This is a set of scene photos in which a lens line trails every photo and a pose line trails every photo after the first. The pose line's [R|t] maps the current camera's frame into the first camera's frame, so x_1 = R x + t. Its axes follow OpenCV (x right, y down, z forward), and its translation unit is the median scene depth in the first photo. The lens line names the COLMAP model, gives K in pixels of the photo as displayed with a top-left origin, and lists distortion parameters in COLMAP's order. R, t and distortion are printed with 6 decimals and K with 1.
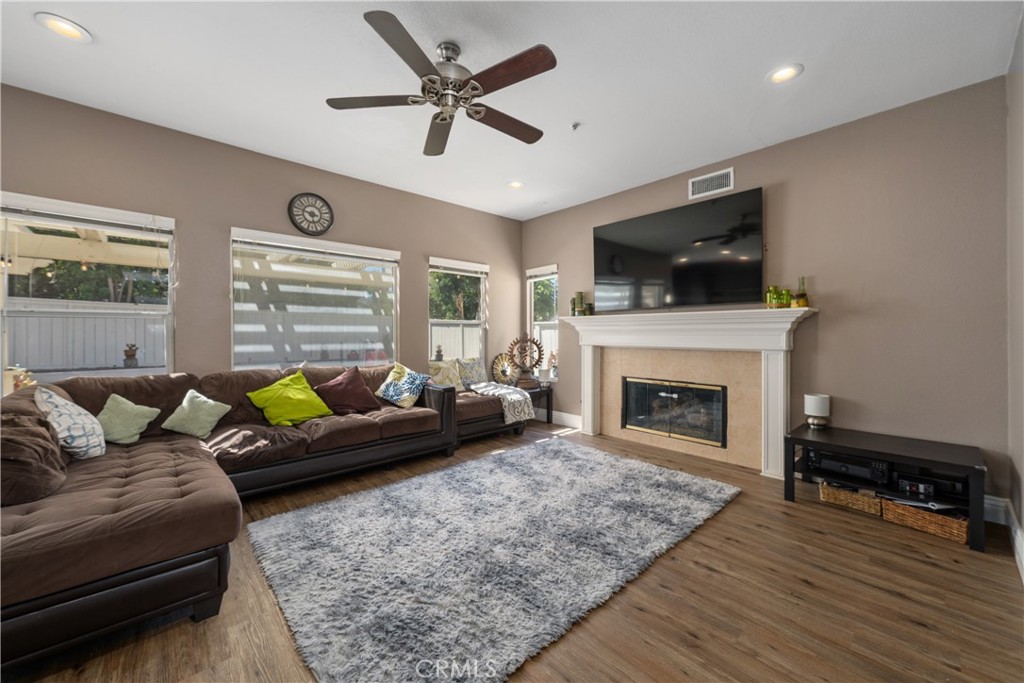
lens RADIAL K [[409.5, 0, 514.8], [0, 409.5, 332.3], [0, 0, 1]] dist [-0.000607, -0.000252]
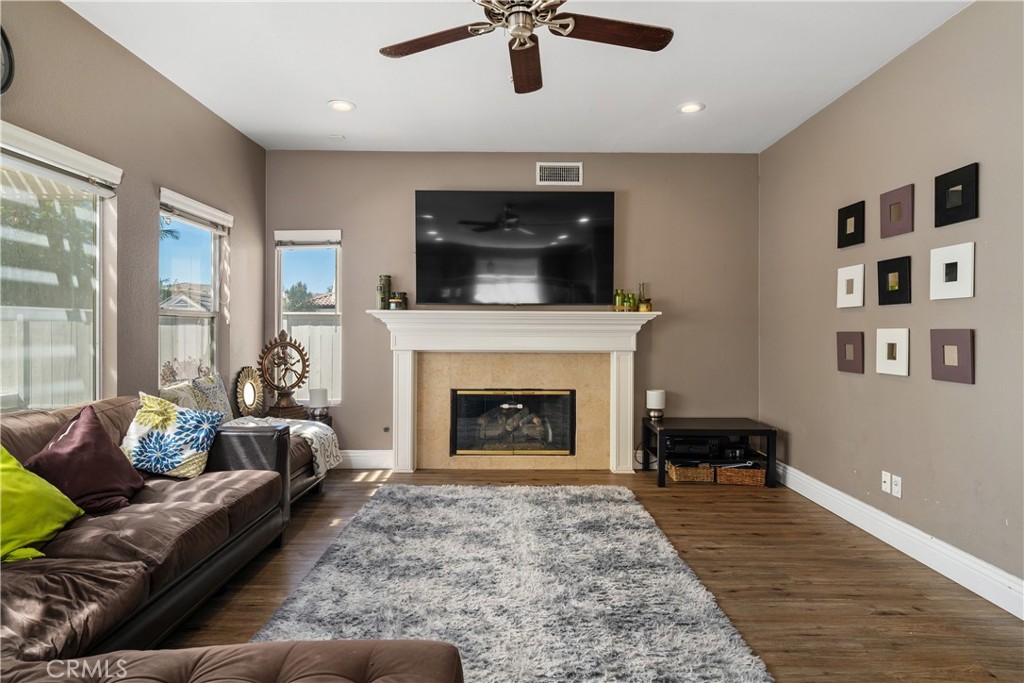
lens RADIAL K [[599.0, 0, 513.5], [0, 599.0, 329.1], [0, 0, 1]] dist [0.007398, 0.001340]
pose [[0.643760, 0.004526, 0.765214, -0.686732], [-0.007407, 0.999973, 0.000317, -0.010436], [-0.765192, -0.005872, 0.643776, 0.221326]]
